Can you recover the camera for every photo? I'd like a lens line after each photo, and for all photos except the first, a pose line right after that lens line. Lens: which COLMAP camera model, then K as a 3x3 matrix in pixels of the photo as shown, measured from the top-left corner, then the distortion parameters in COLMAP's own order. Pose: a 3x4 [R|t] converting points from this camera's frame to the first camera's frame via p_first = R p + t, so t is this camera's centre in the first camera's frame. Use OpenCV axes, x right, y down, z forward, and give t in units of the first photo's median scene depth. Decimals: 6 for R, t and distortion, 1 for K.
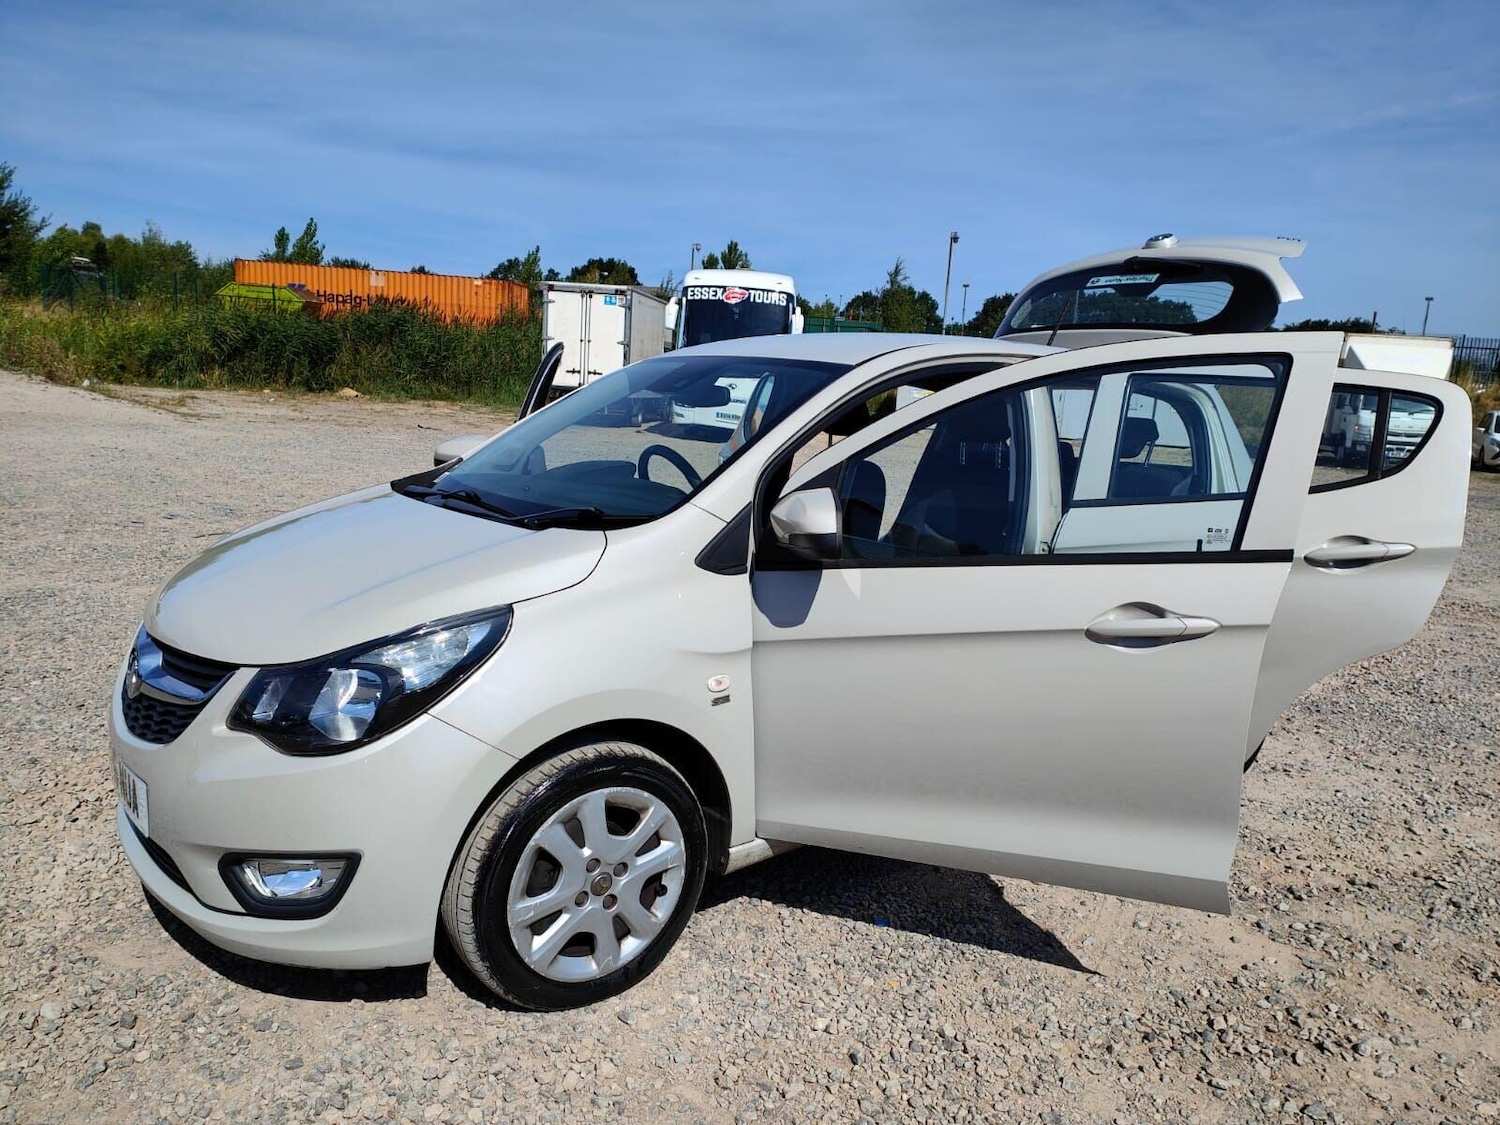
lens RADIAL K [[1145.6, 0, 731.4], [0, 1145.6, 577.0], [0, 0, 1]] dist [0.127749, -0.142196]
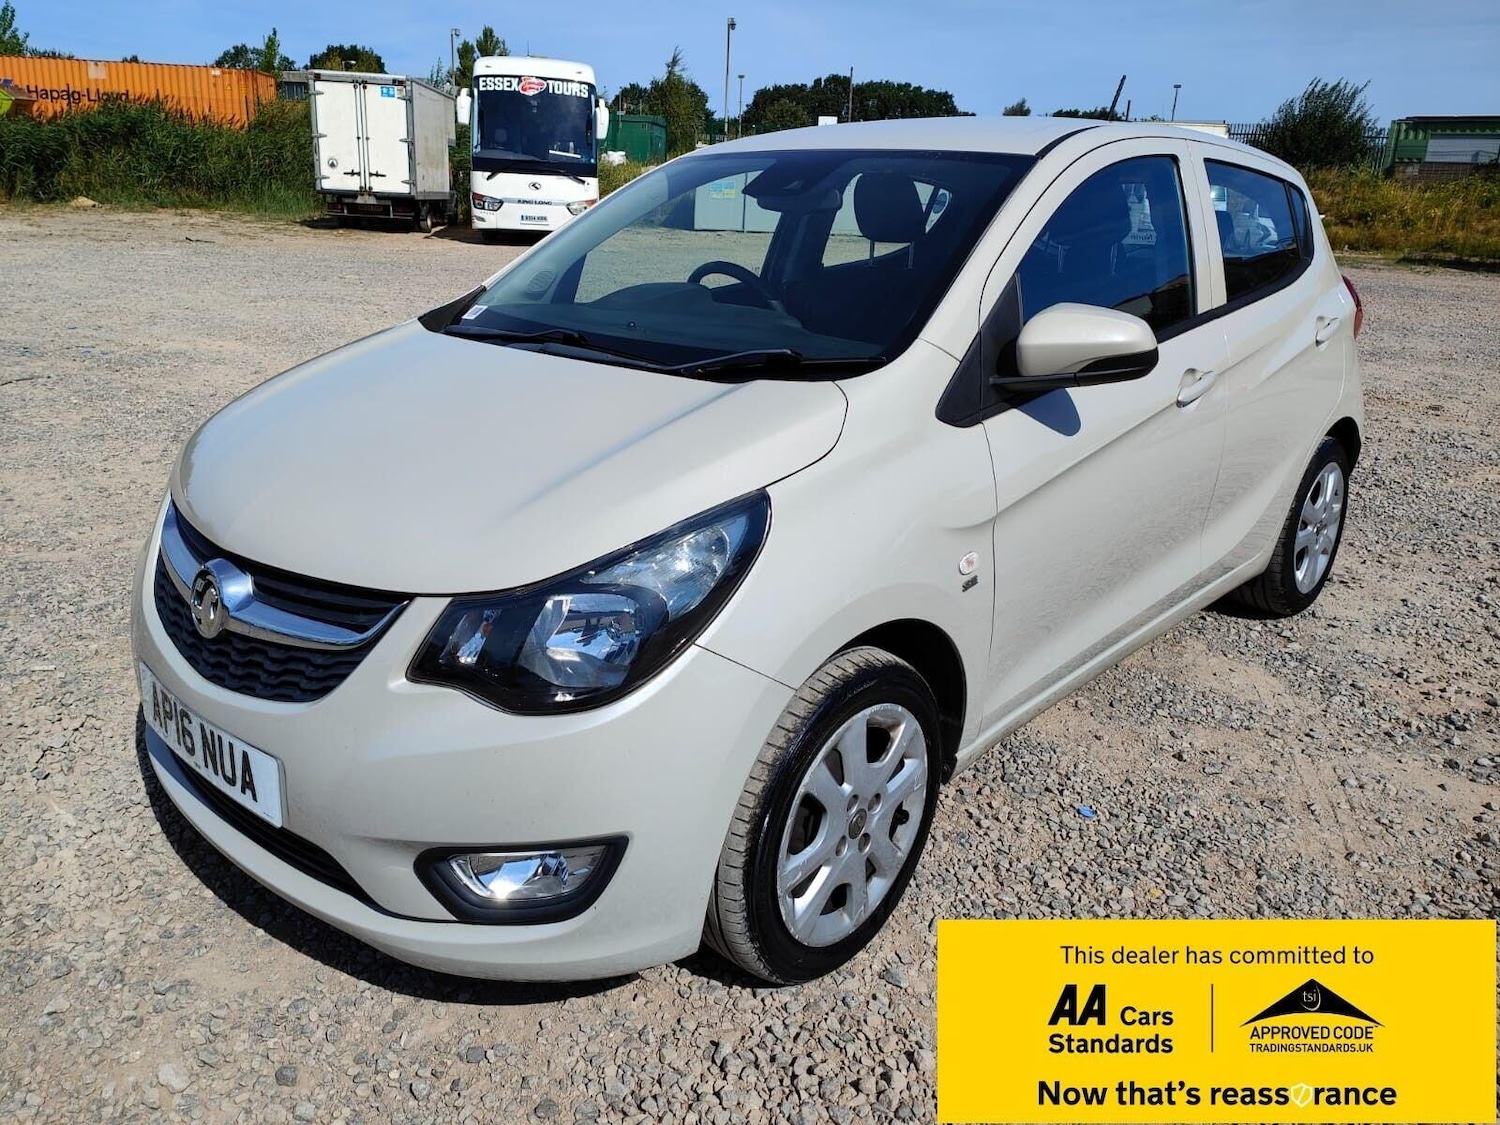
lens RADIAL K [[1152.8, 0, 694.4], [0, 1152.8, 498.5], [0, 0, 1]] dist [0.145298, -0.181102]
pose [[0.985484, -0.064920, 0.156866, -0.281218], [0.049252, 0.993587, 0.101783, -0.038822], [-0.162468, -0.092579, 0.982361, 0.203174]]
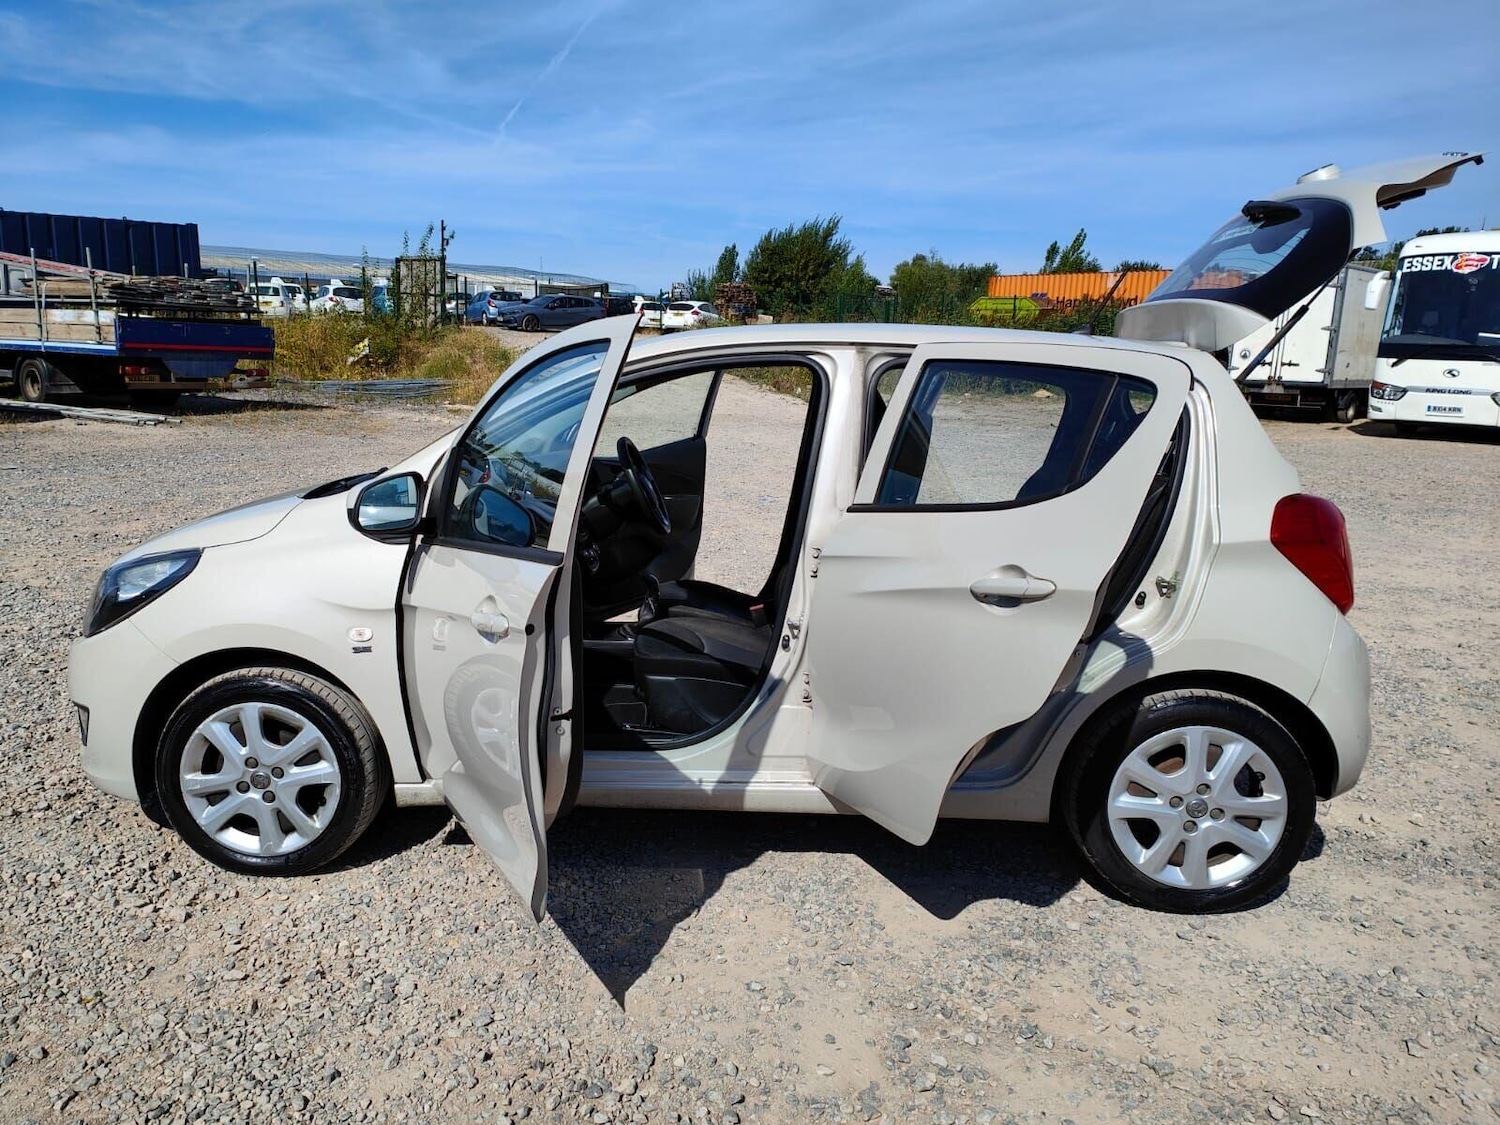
lens RADIAL K [[1092.2, 0, 630.6], [0, 1092.2, 510.1], [0, 0, 1]] dist [0.124838, -0.112499]
pose [[0.739065, 0.056158, -0.671289, 0.815345], [-0.091998, 0.995597, -0.017997, -0.034148], [0.667322, 0.075058, 0.740977, 0.294235]]
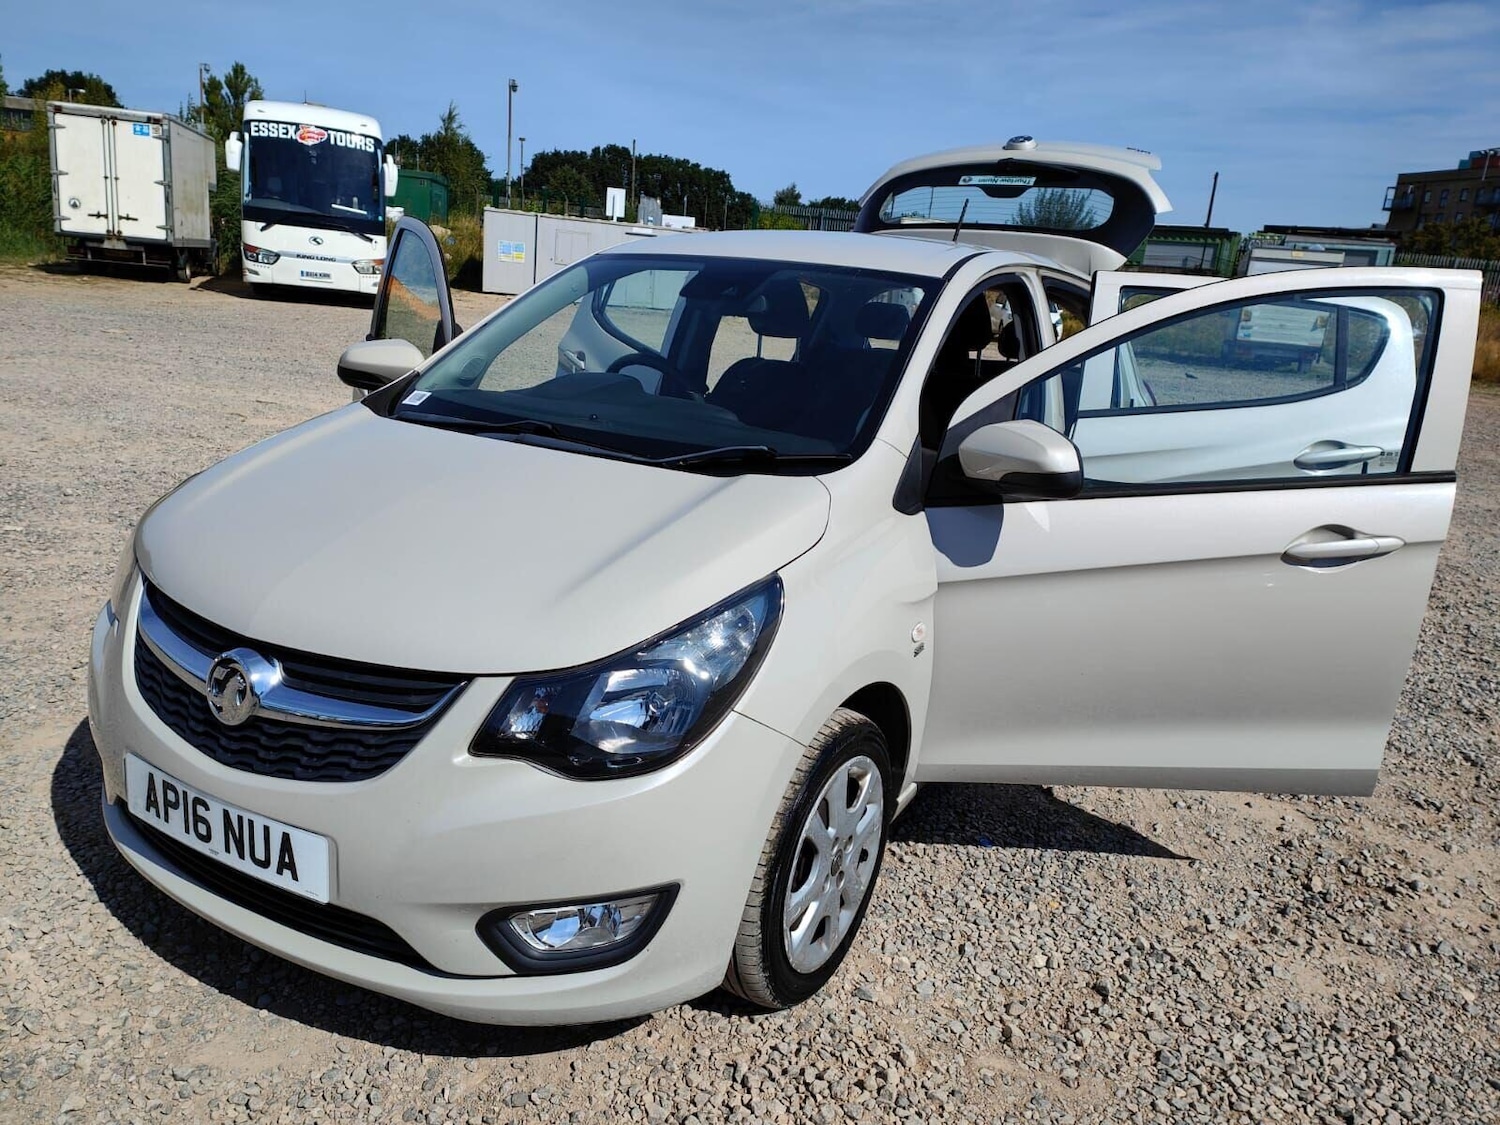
lens RADIAL K [[1155.3, 0, 750.0], [0, 1155.3, 562.5], [0, 0, 1]] dist [0.125615, -0.147223]
pose [[0.921114, -0.074117, 0.382172, -0.426919], [0.034946, 0.993488, 0.108446, -0.061550], [-0.387721, -0.086536, 0.917706, 0.165764]]
